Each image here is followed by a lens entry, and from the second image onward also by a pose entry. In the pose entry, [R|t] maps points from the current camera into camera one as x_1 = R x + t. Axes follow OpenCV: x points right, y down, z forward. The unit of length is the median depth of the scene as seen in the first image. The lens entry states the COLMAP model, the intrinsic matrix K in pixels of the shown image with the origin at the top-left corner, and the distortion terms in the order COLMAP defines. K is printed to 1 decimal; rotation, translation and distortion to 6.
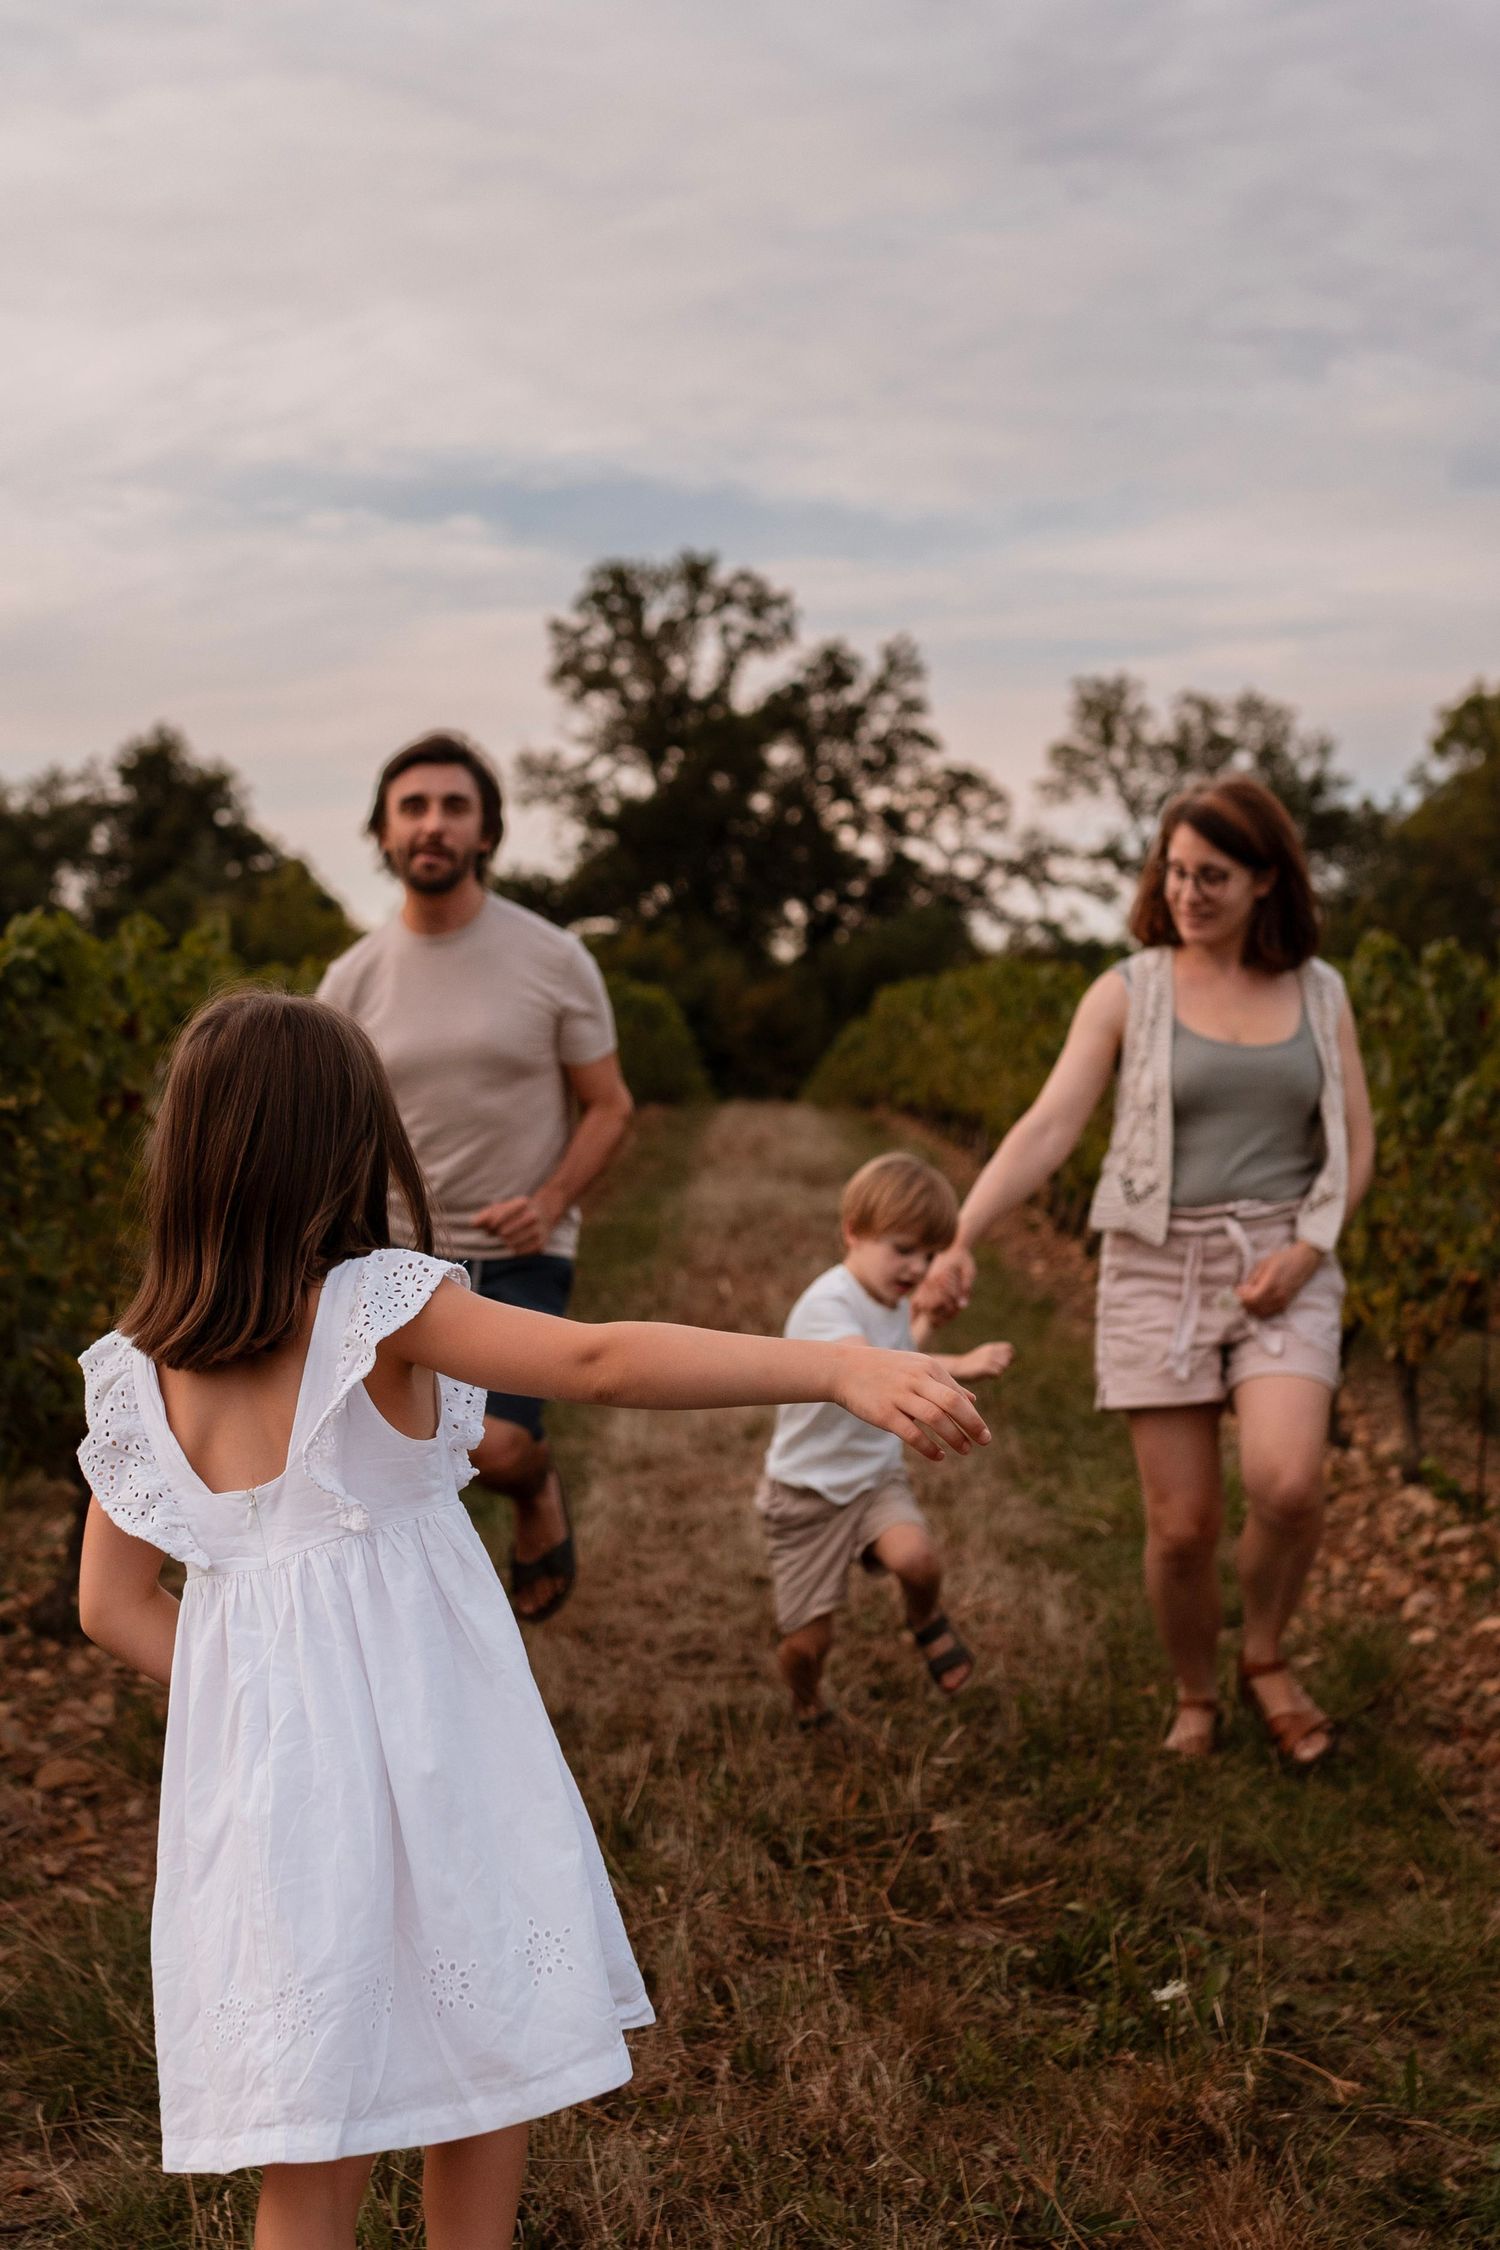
lens RADIAL K [[3398.9, 0, 744.4], [0, 3398.9, 1196.4], [0, 0, 1]] dist [-0.142778, 2.272832]
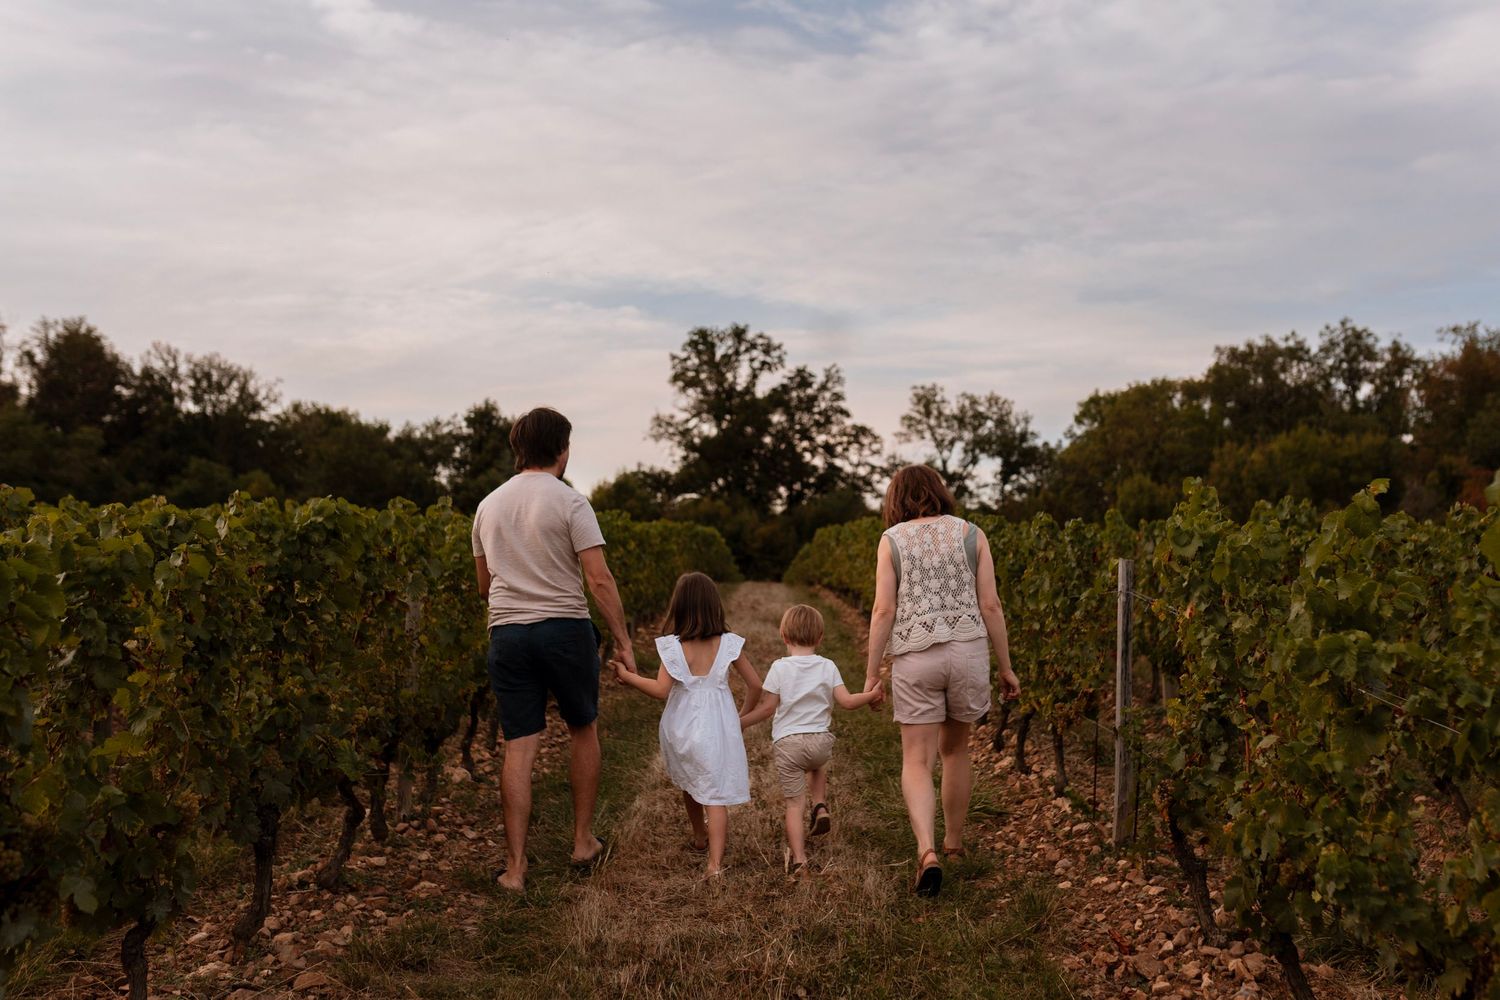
lens RADIAL K [[2265.9, 0, 750.0], [0, 2265.9, 500.0], [0, 0, 1]] dist [-0.142778, 2.272832]
pose [[0.997576, 0.014752, 0.067999, -0.102855], [-0.008124, 0.995277, -0.096734, 0.060644], [-0.069105, 0.095948, 0.992985, -0.419849]]
